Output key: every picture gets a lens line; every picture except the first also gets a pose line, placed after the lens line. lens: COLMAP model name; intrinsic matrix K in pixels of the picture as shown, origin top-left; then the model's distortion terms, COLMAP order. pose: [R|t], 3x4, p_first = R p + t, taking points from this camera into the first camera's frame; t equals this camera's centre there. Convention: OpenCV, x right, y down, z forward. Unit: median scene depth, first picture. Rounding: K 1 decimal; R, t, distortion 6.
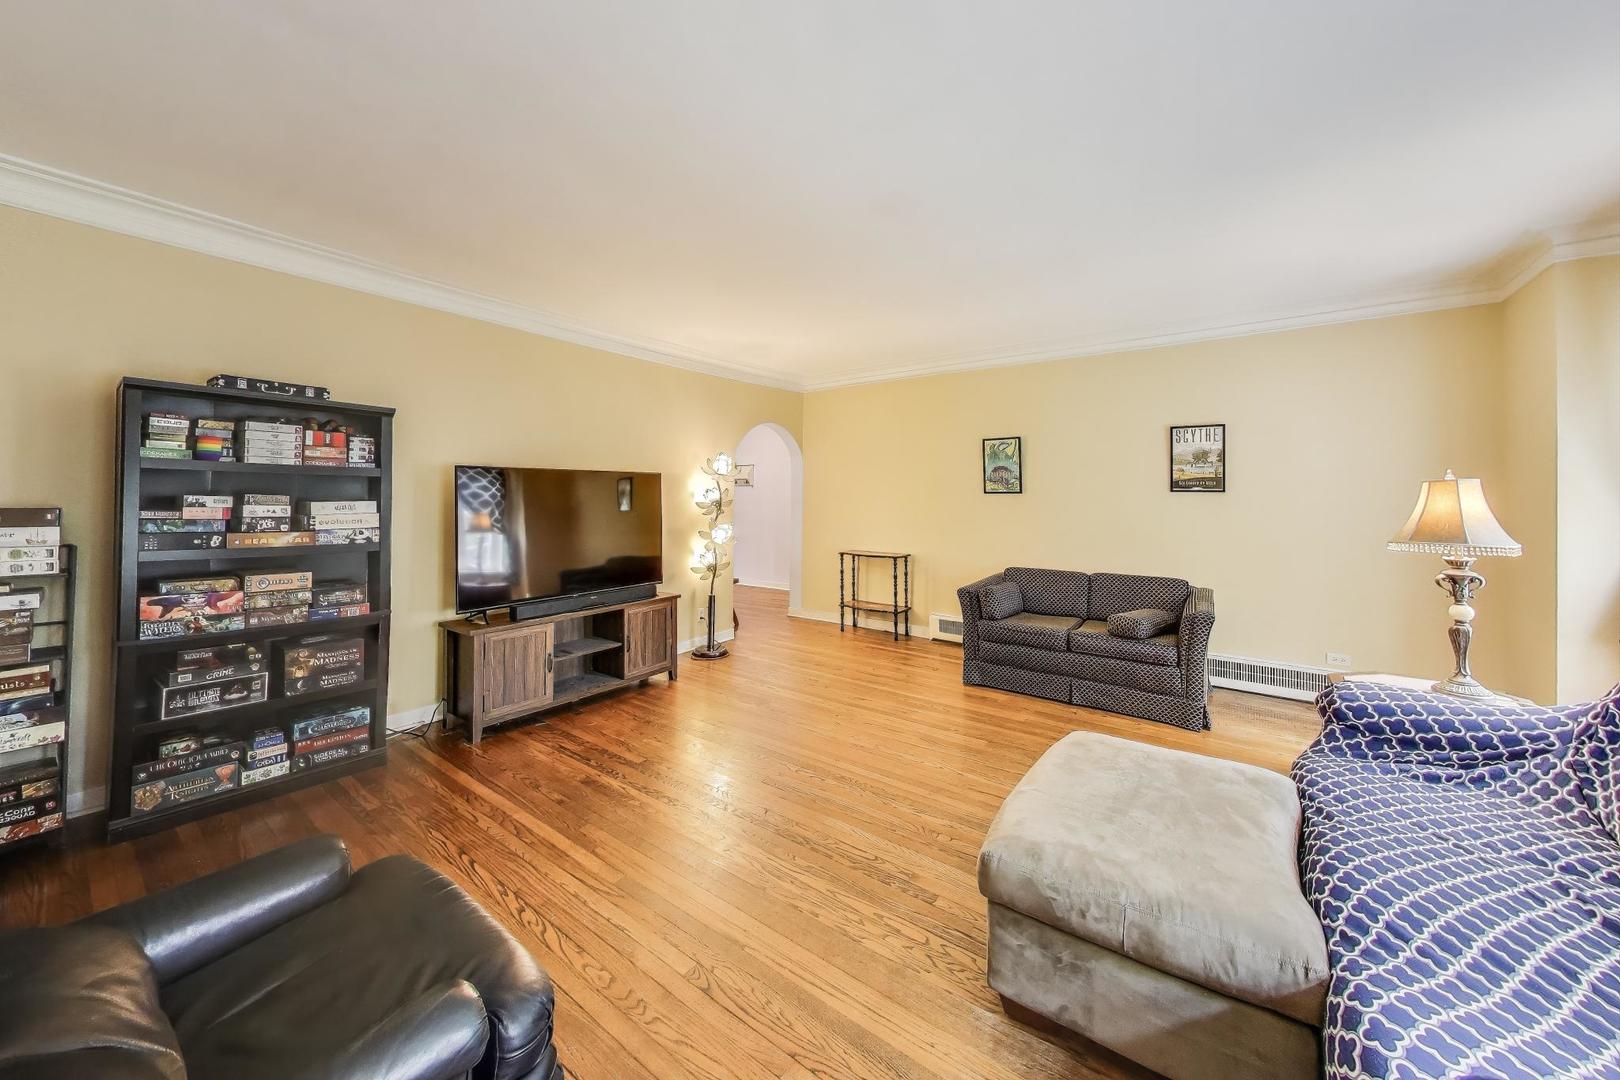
lens RADIAL K [[596.9, 0, 802.2], [0, 596.9, 515.4], [0, 0, 1]] dist [-0.000471, 0.000078]
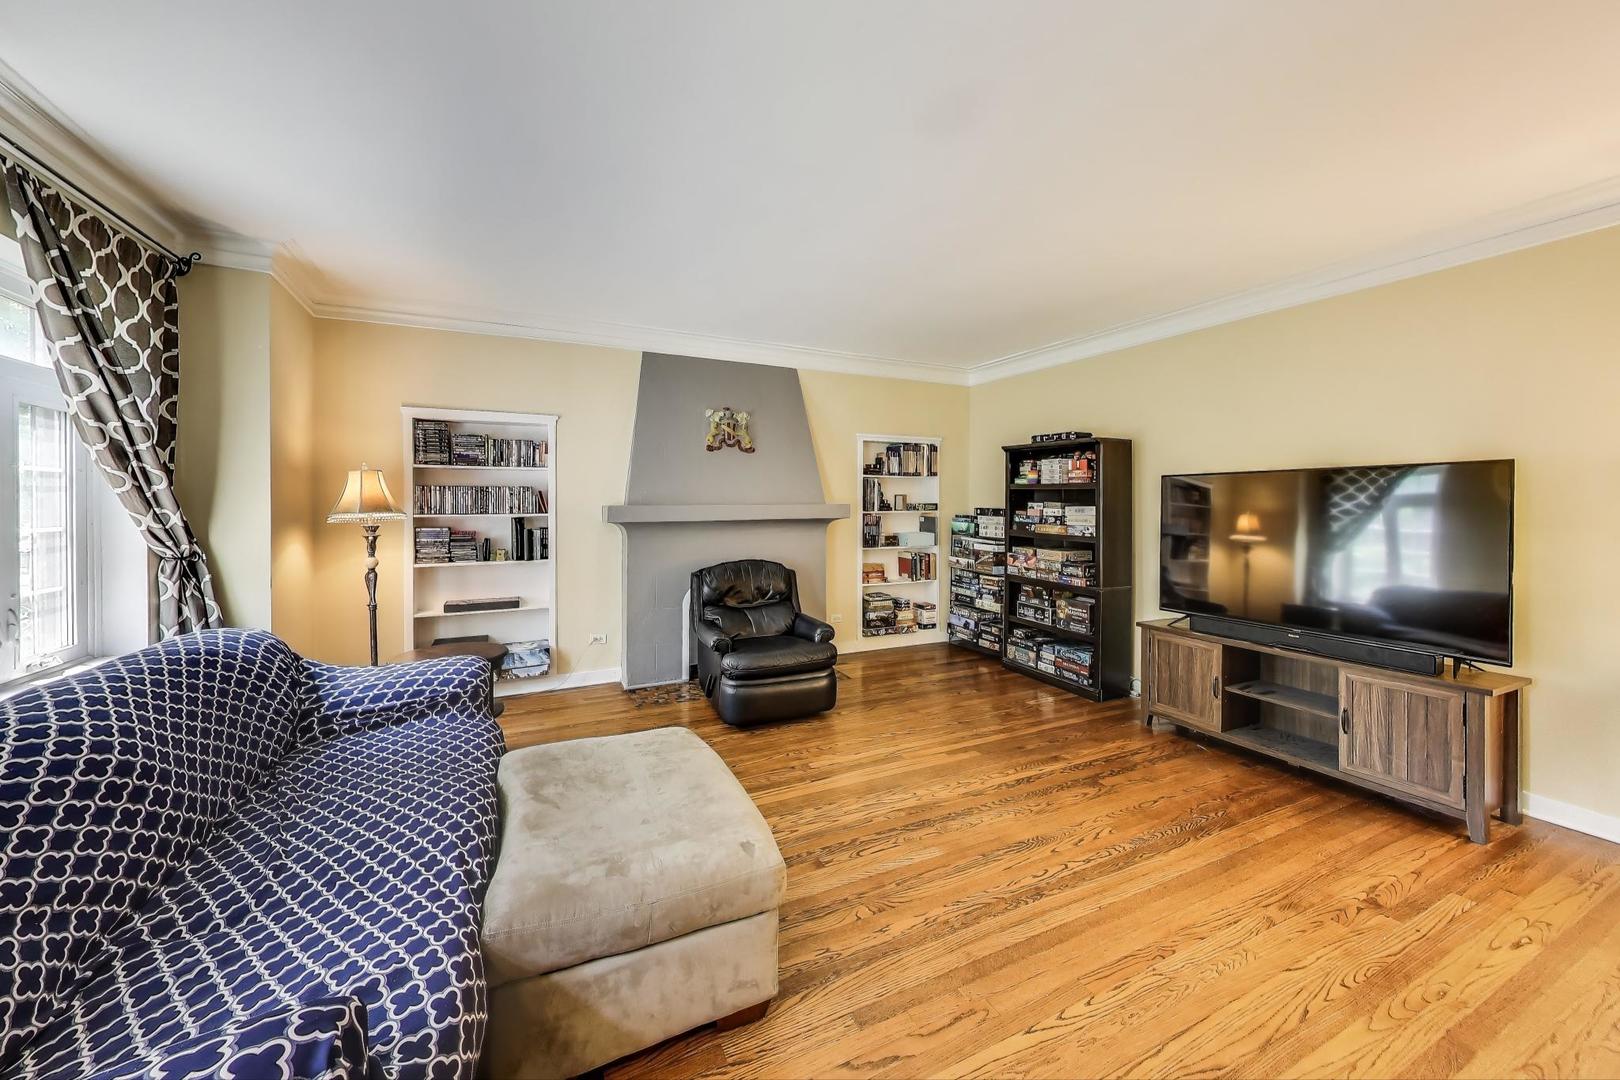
lens RADIAL K [[596.9, 0, 802.2], [0, 596.9, 515.4], [0, 0, 1]] dist [-0.000471, 0.000078]
pose [[-0.476066, 0.010455, -0.879347, 0.923174], [-0.037117, 0.998799, 0.031970, -0.026048], [0.878626, 0.047858, -0.475106, 1.198864]]
